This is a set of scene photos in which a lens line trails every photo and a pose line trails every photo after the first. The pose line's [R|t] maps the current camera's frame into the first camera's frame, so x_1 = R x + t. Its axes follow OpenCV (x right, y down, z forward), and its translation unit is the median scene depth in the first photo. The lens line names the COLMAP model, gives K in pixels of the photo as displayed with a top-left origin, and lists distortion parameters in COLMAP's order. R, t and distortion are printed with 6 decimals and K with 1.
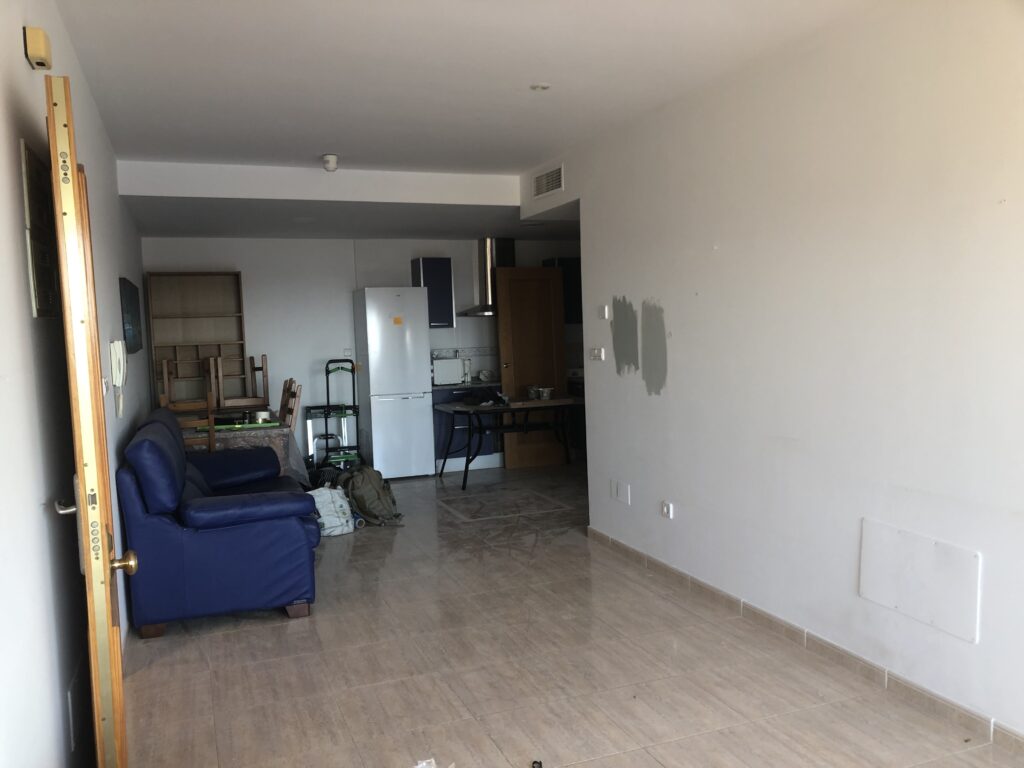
lens RADIAL K [[815.0, 0, 512.0], [0, 815.0, 384.0], [0, 0, 1]] dist [0.108027, -0.071899]
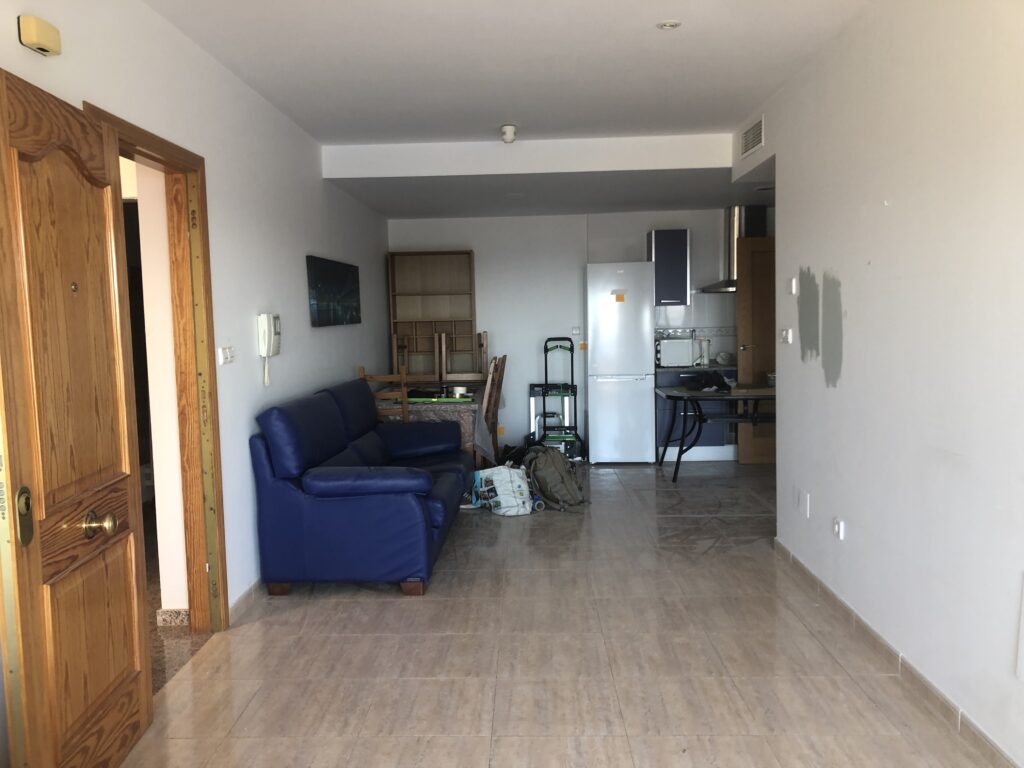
lens RADIAL K [[830.3, 0, 511.3], [0, 830.3, 369.8], [0, 0, 1]] dist [0.148079, -0.162357]
pose [[0.928845, 0.036641, -0.368653, 0.141332], [-0.034082, 0.999328, 0.013453, -0.003314], [0.368899, 0.000069, 0.929470, 0.072315]]
